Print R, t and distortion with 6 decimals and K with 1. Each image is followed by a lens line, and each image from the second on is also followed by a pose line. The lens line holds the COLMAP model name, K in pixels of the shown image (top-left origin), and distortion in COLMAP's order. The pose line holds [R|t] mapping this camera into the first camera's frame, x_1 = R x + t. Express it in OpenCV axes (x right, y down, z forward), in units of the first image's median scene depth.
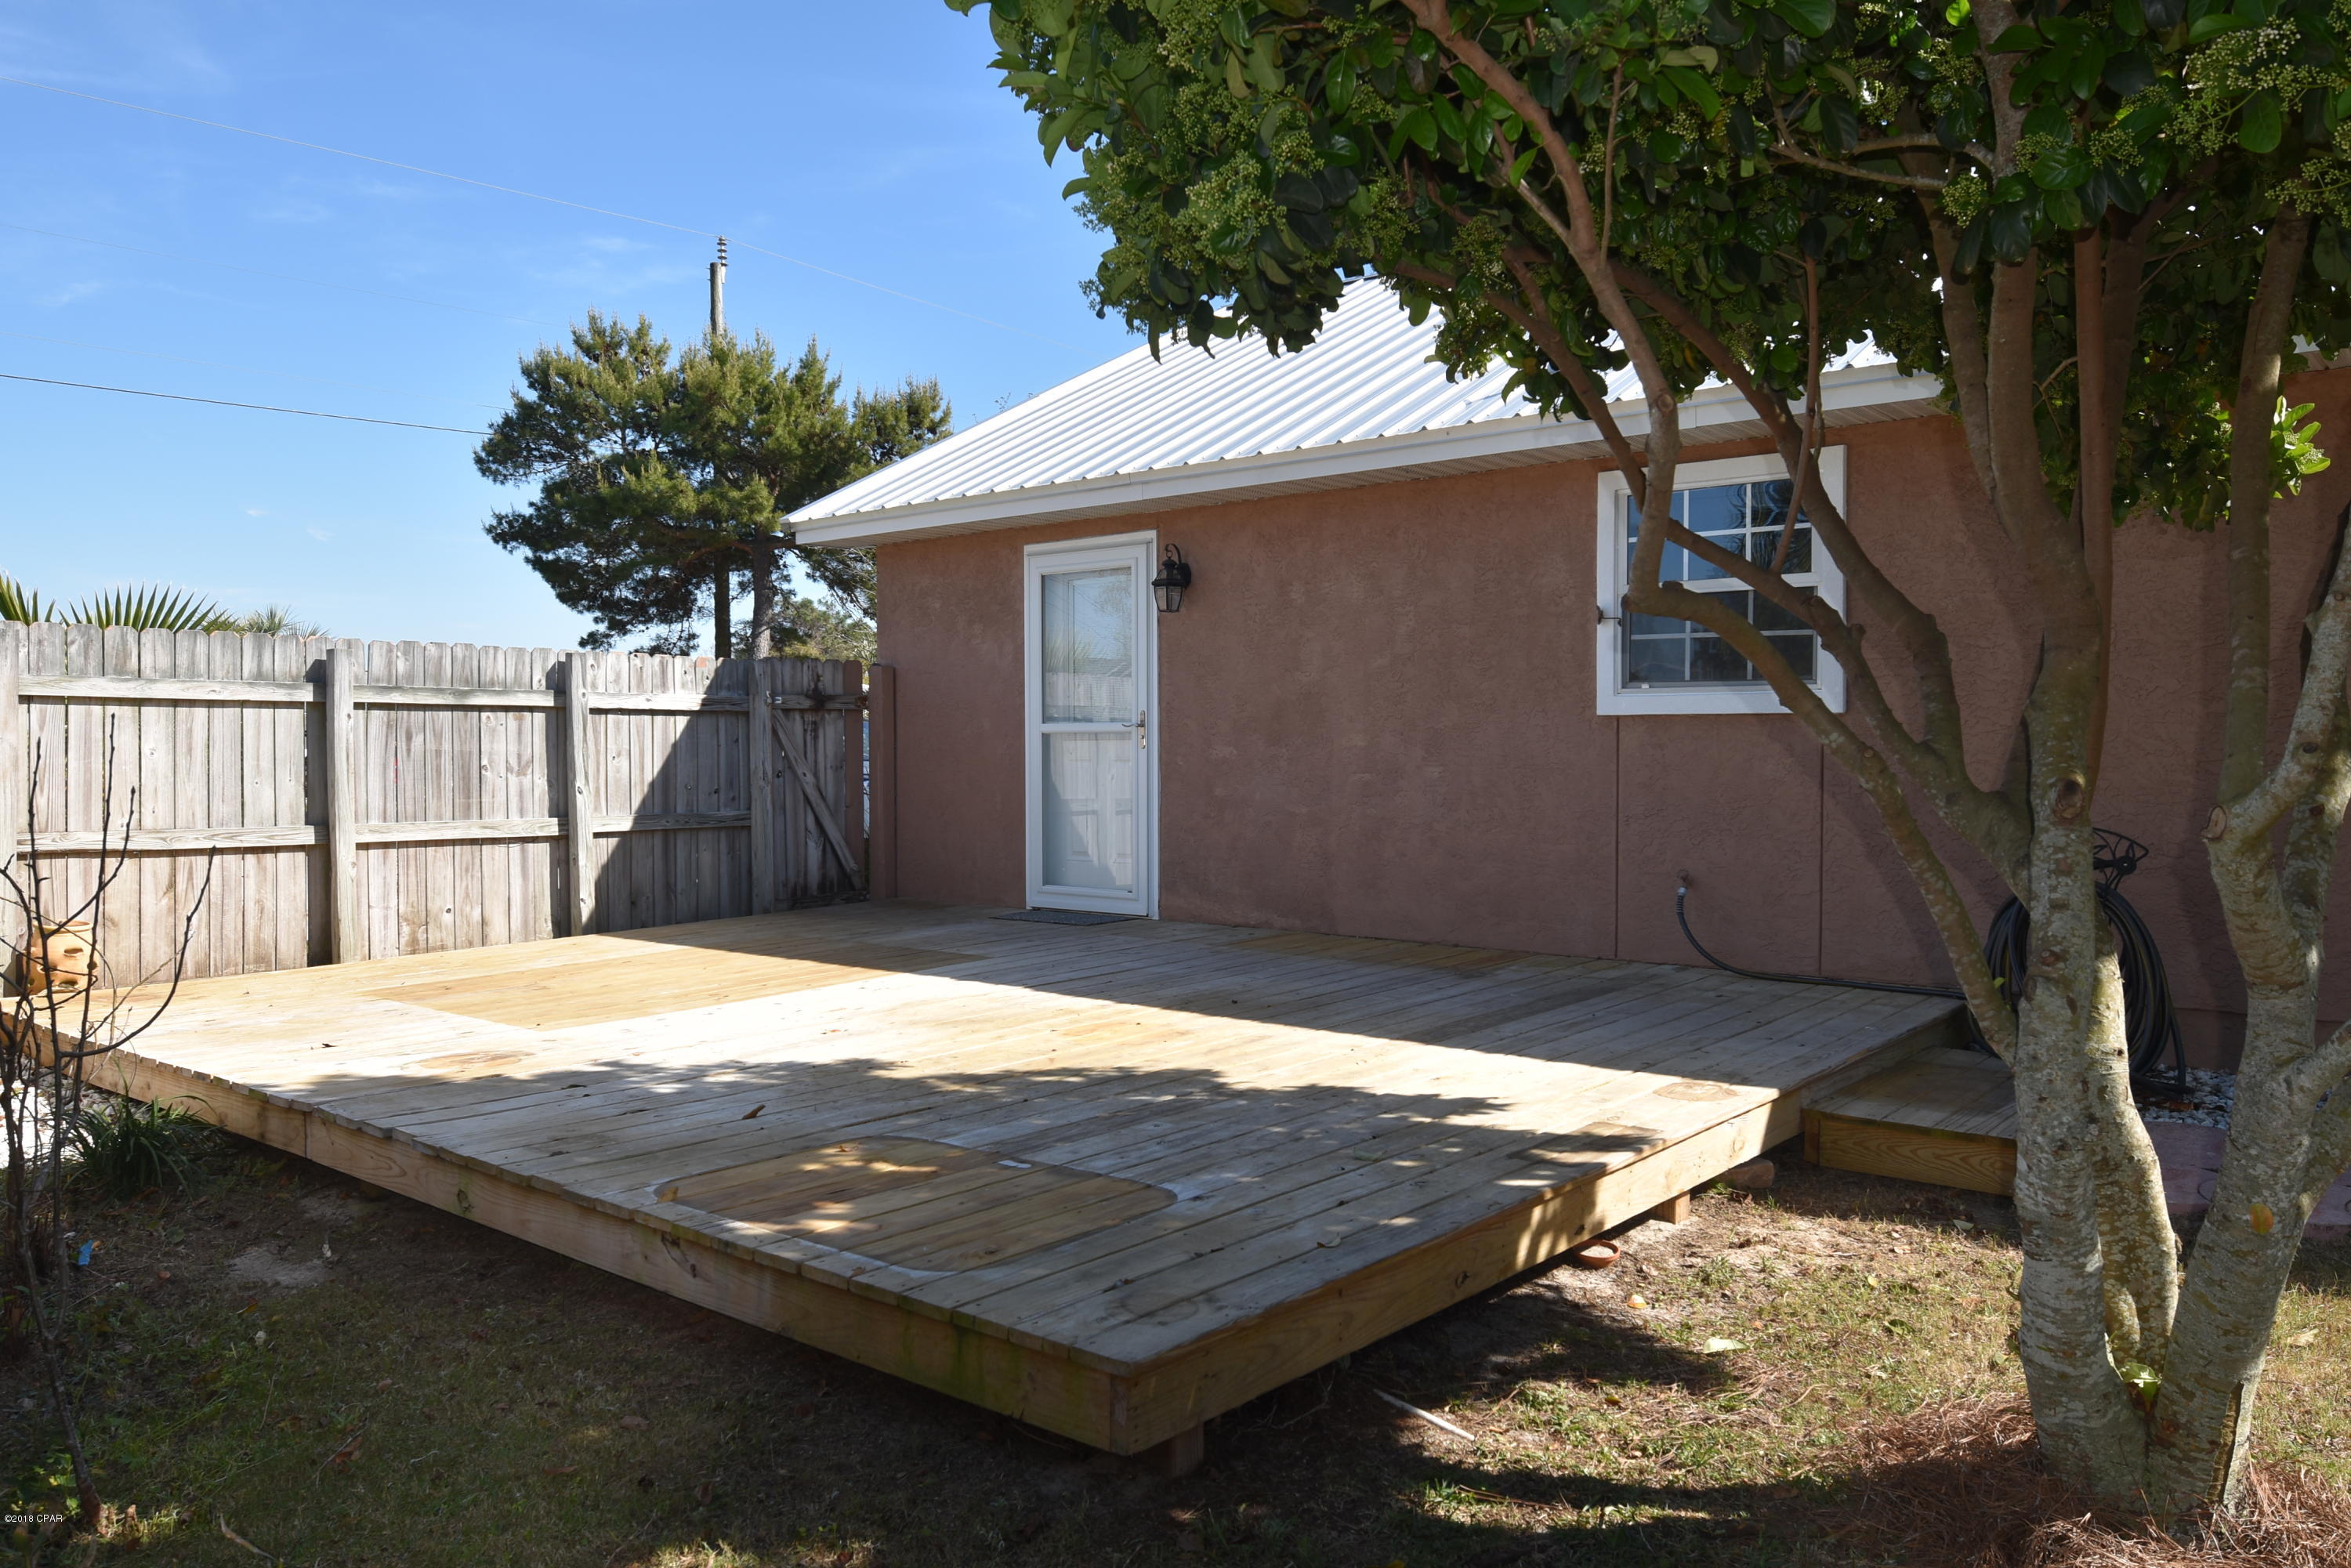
lens RADIAL K [[1694.8, 0, 1177.5], [0, 1694.8, 778.4], [0, 0, 1]] dist [-0.009181, -0.006509]
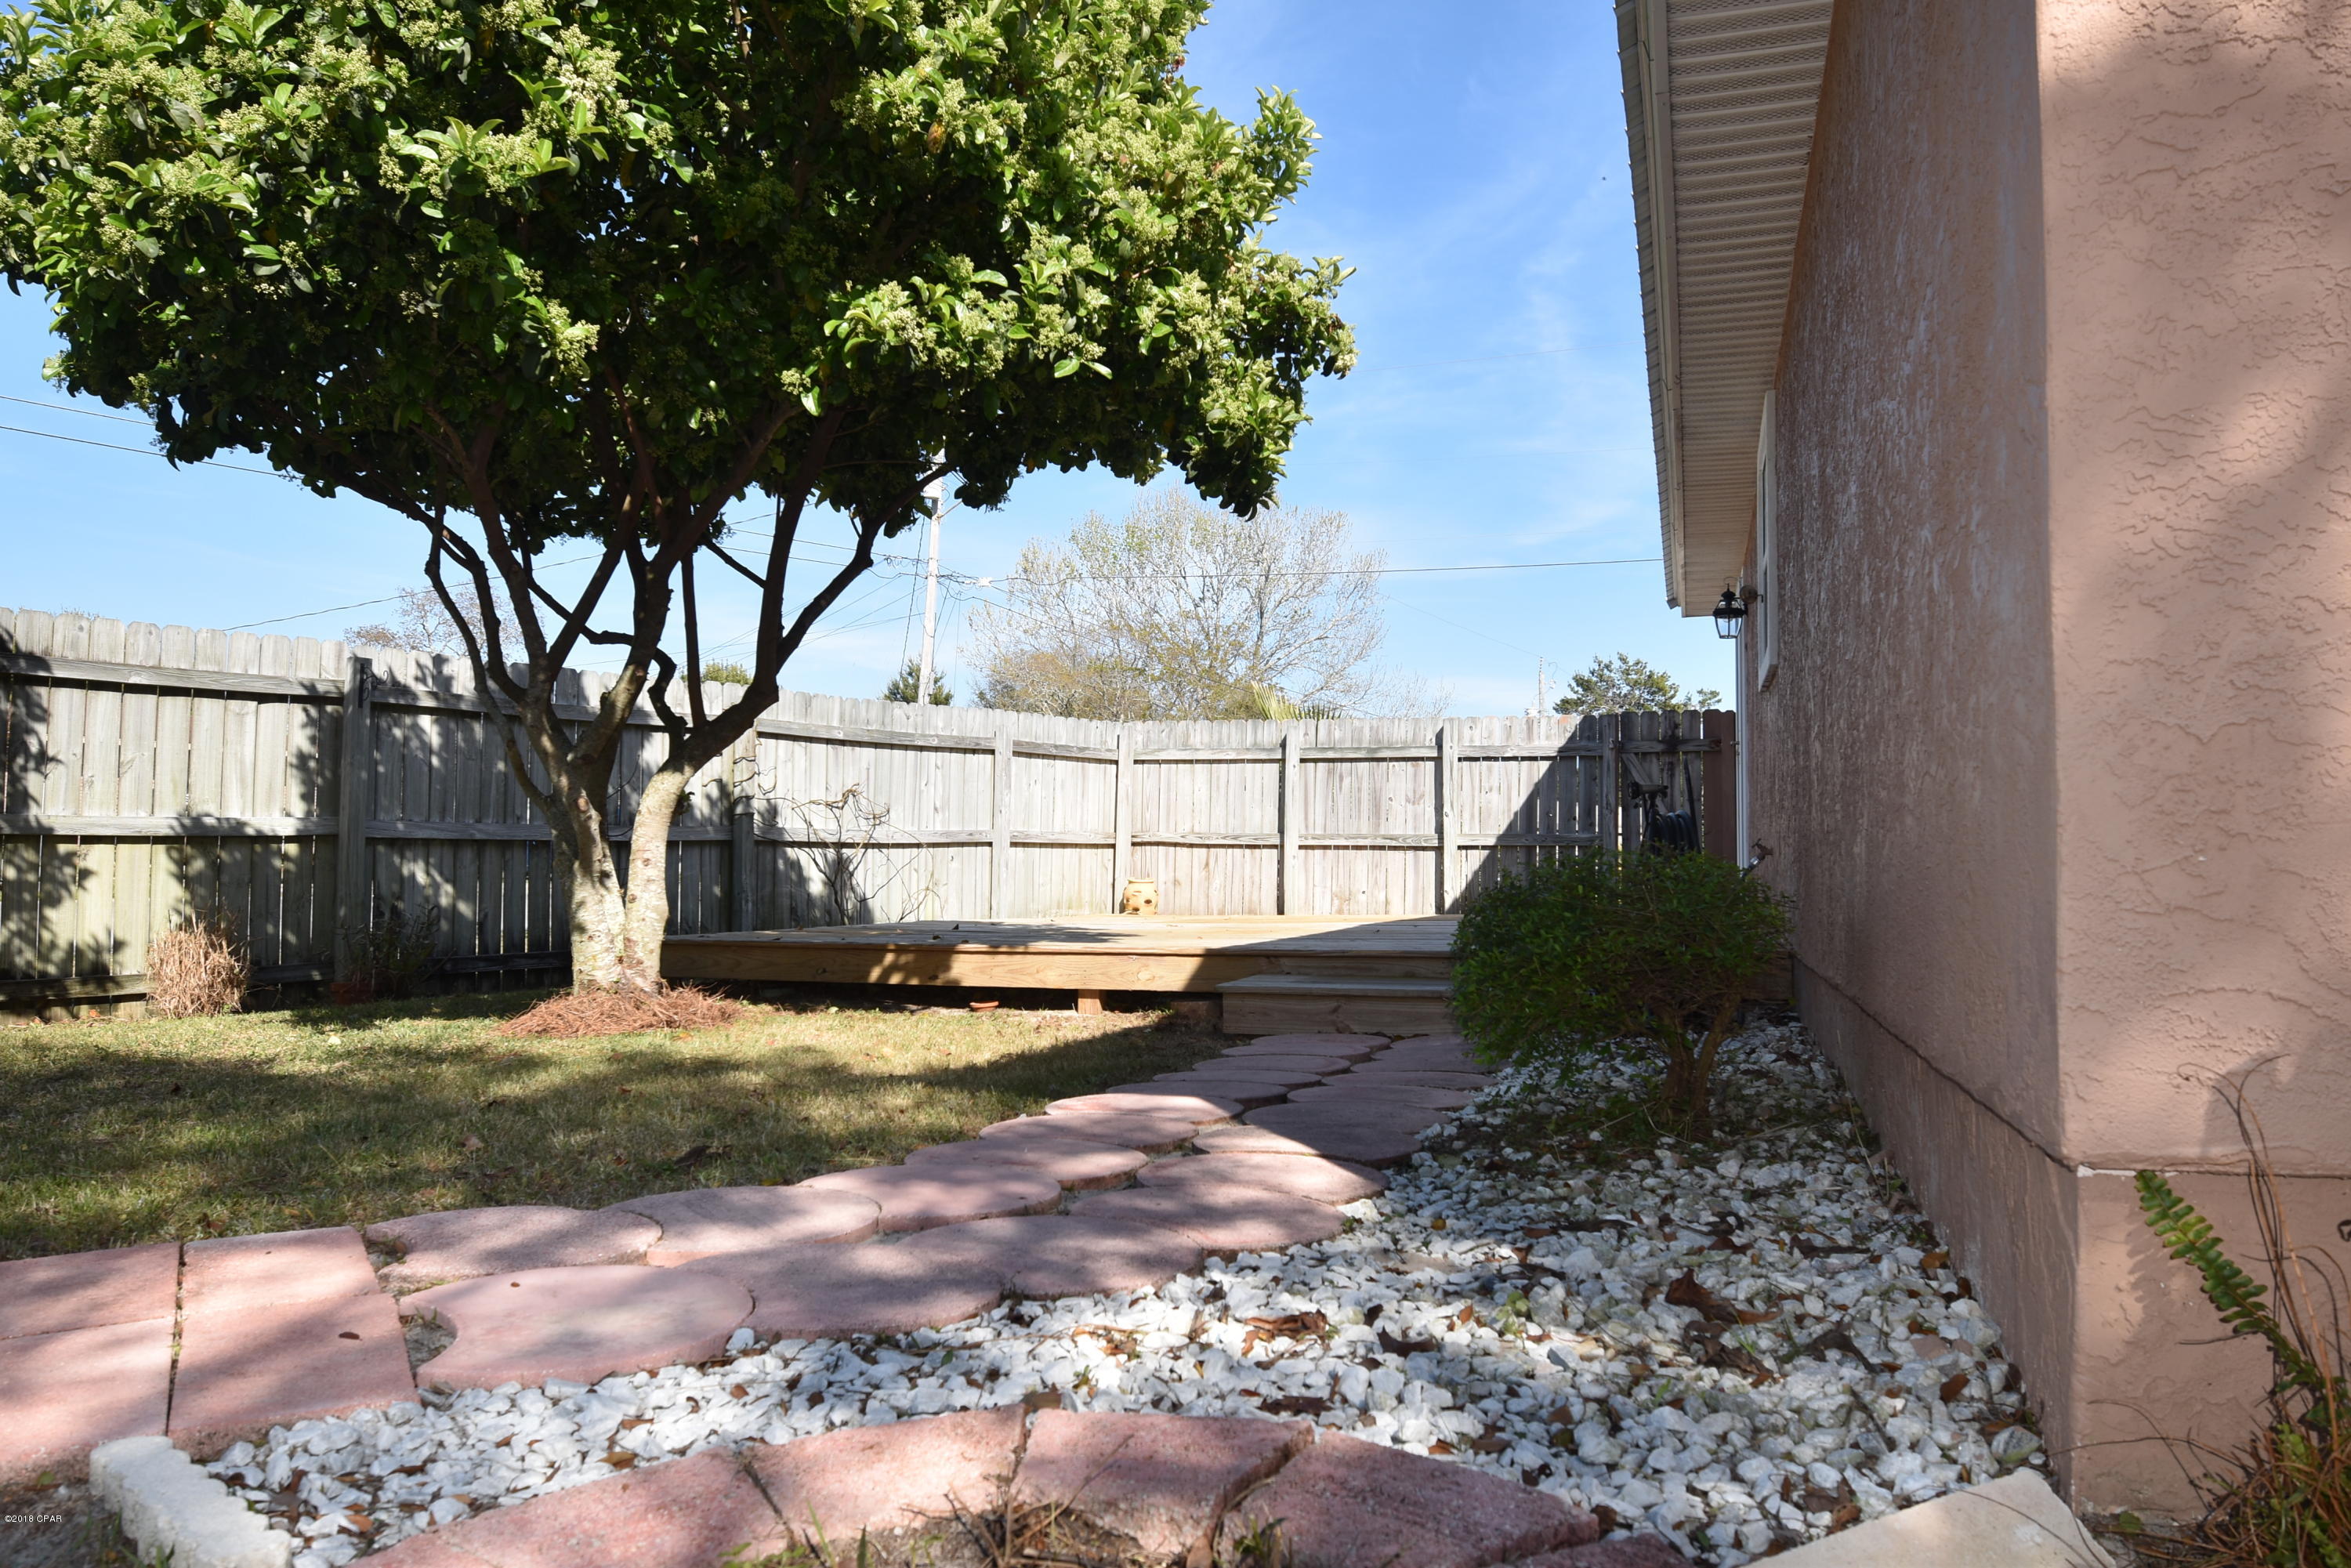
lens RADIAL K [[1694.8, 0, 1176.2], [0, 1694.8, 774.3], [0, 0, 1]] dist [-0.009181, -0.006509]
pose [[0.383644, -0.047770, -0.922245, 0.966653], [-0.026910, 0.997659, -0.062871, 0.076137], [0.923089, 0.048938, 0.381460, 0.264050]]
